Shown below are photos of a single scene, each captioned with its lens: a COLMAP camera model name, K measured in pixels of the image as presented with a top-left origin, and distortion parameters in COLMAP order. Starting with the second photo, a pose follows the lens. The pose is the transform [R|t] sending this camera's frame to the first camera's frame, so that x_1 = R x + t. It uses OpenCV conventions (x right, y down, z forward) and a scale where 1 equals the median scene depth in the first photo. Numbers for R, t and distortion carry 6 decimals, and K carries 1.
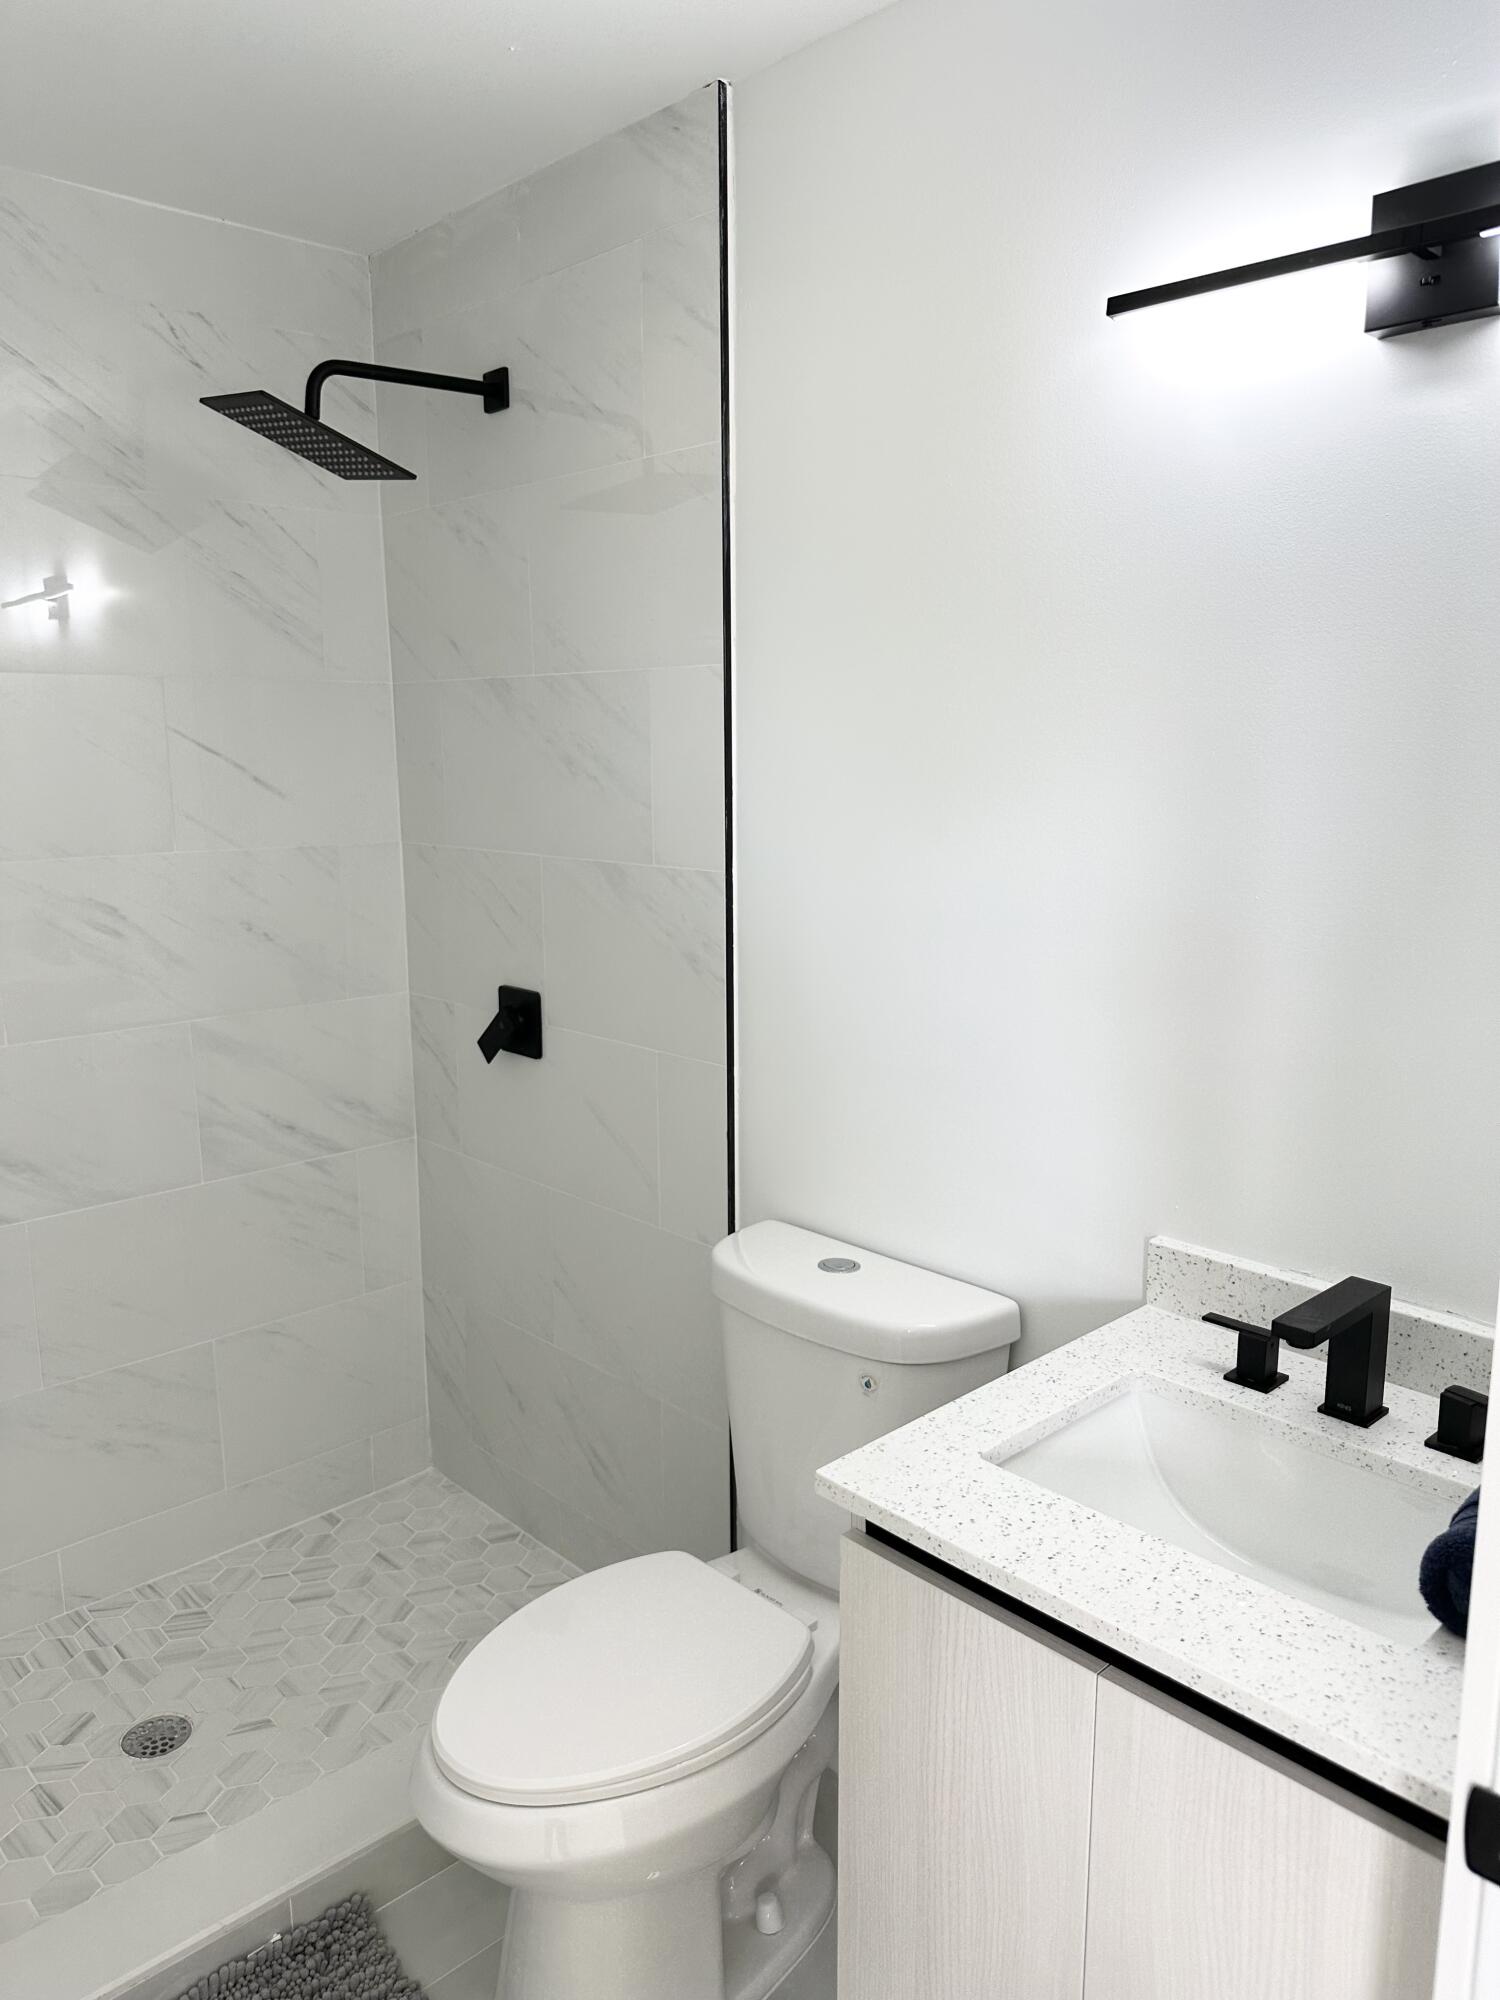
lens RADIAL K [[1439.2, 0, 753.9], [0, 1439.2, 1004.2], [0, 0, 1]] dist [0.042991, -0.076341]
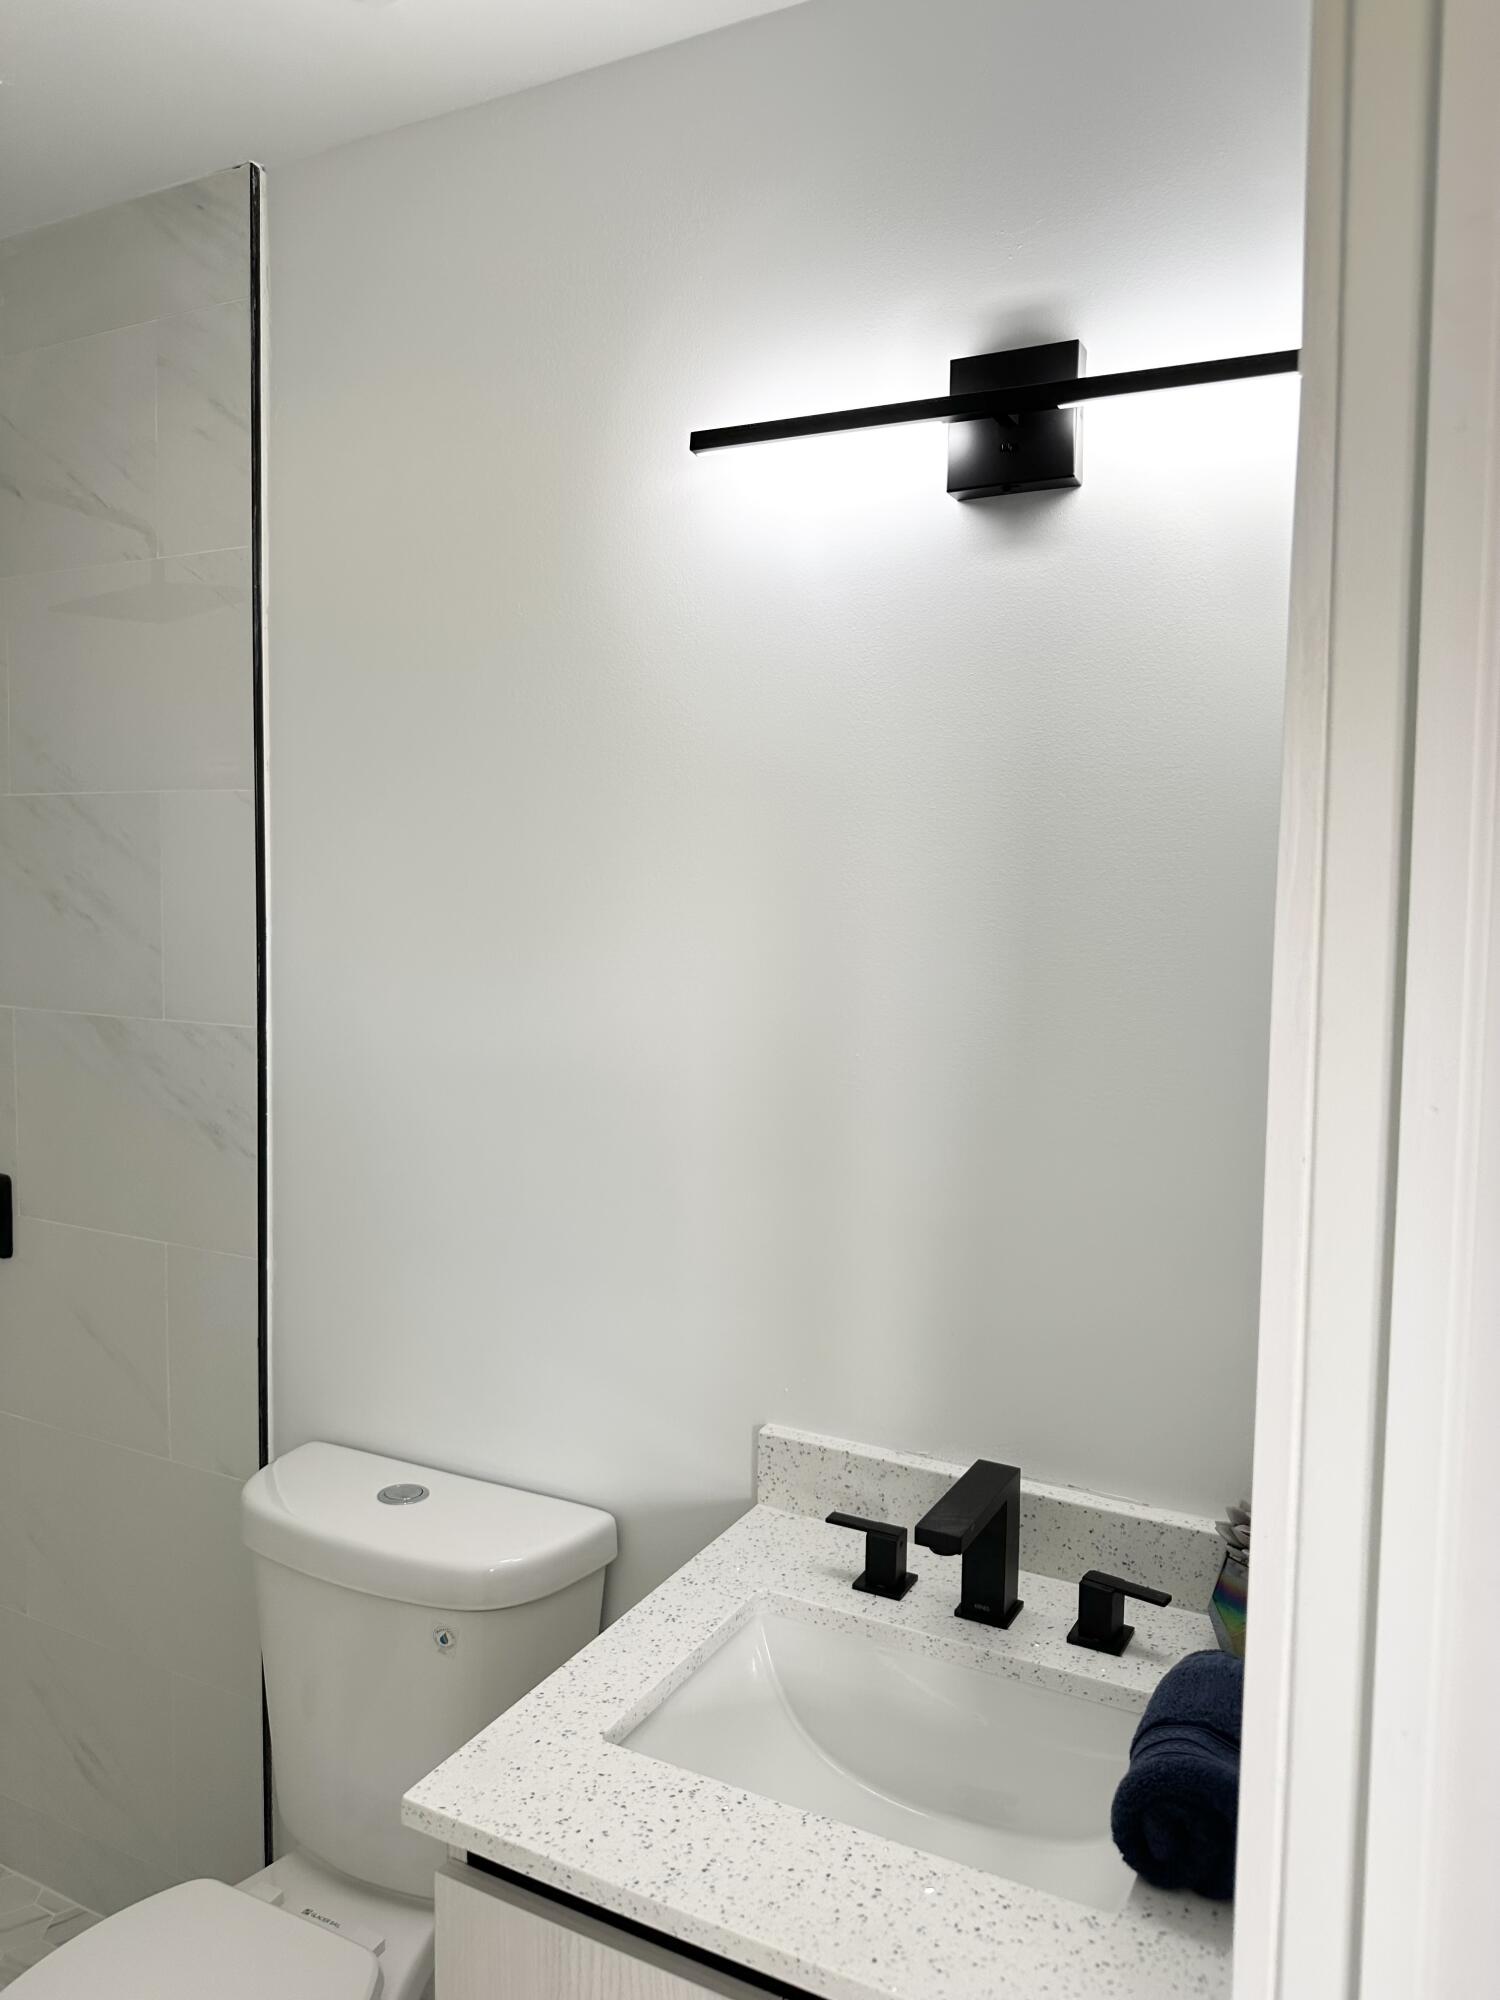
lens RADIAL K [[1448.3, 0, 743.4], [0, 1448.3, 974.7], [0, 0, 1]] dist [0.027734, -0.042445]
pose [[0.947294, -0.000886, 0.320363, -0.024947], [0.037598, 0.993393, -0.108429, -0.020978], [-0.318151, 0.114759, 0.941069, 0.100990]]
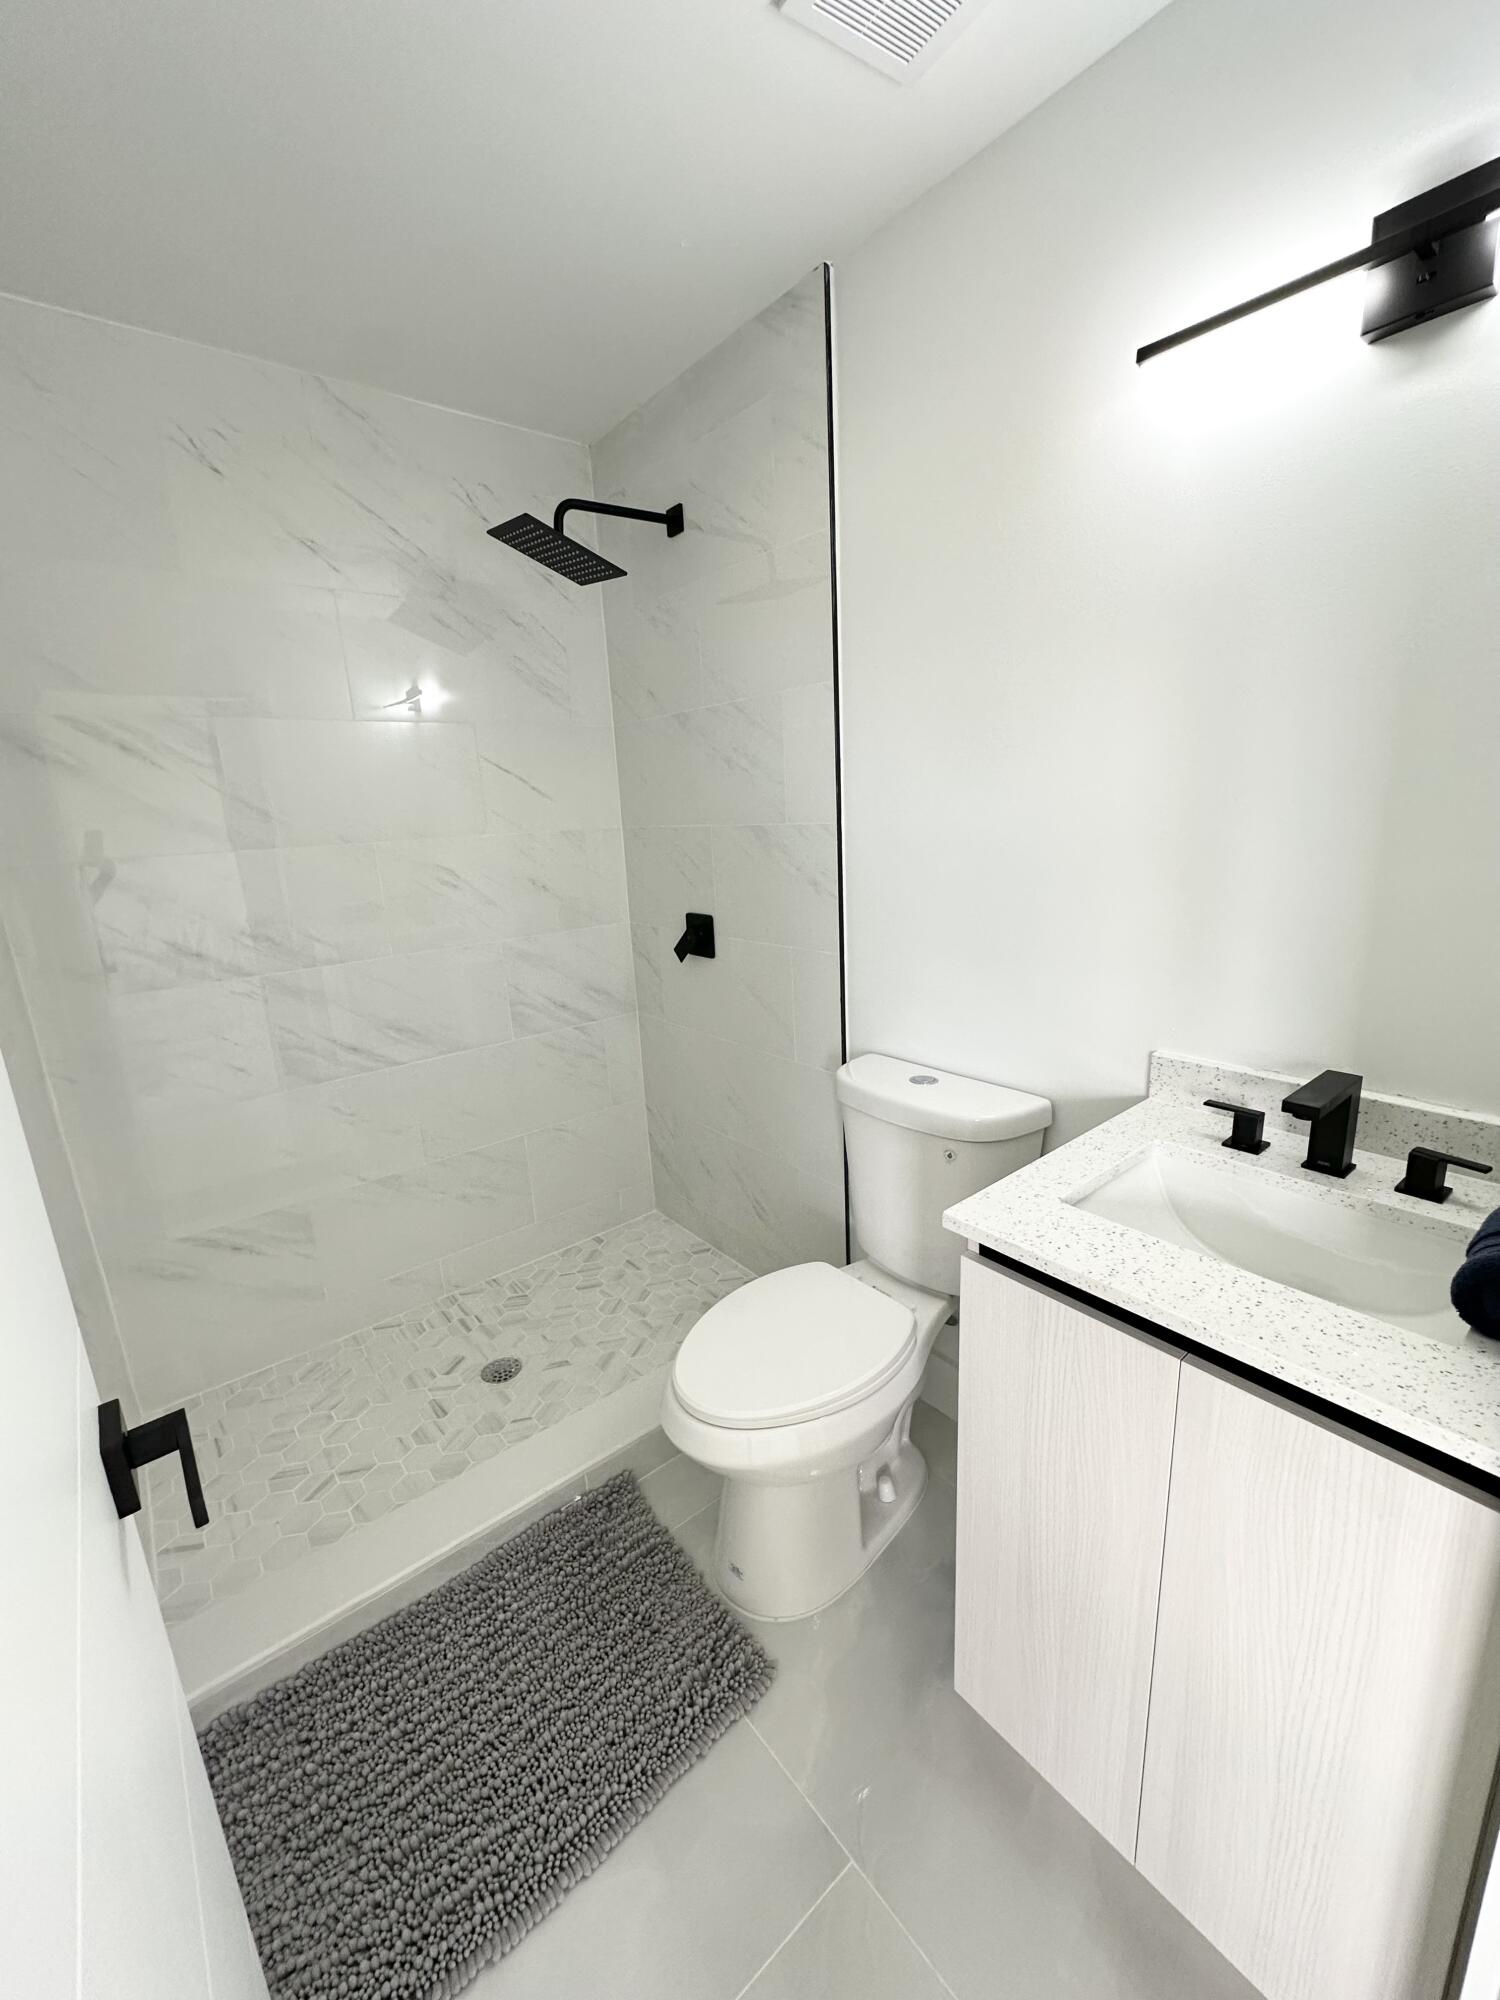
lens RADIAL K [[809.9, 0, 743.1], [0, 809.9, 999.5], [0, 0, 1]] dist [0.000831, 0.000385]
pose [[0.995931, -0.026148, -0.086239, -0.055854], [0.031008, 0.997976, 0.055513, 0.048355], [0.084613, -0.057961, 0.994727, 0.150570]]
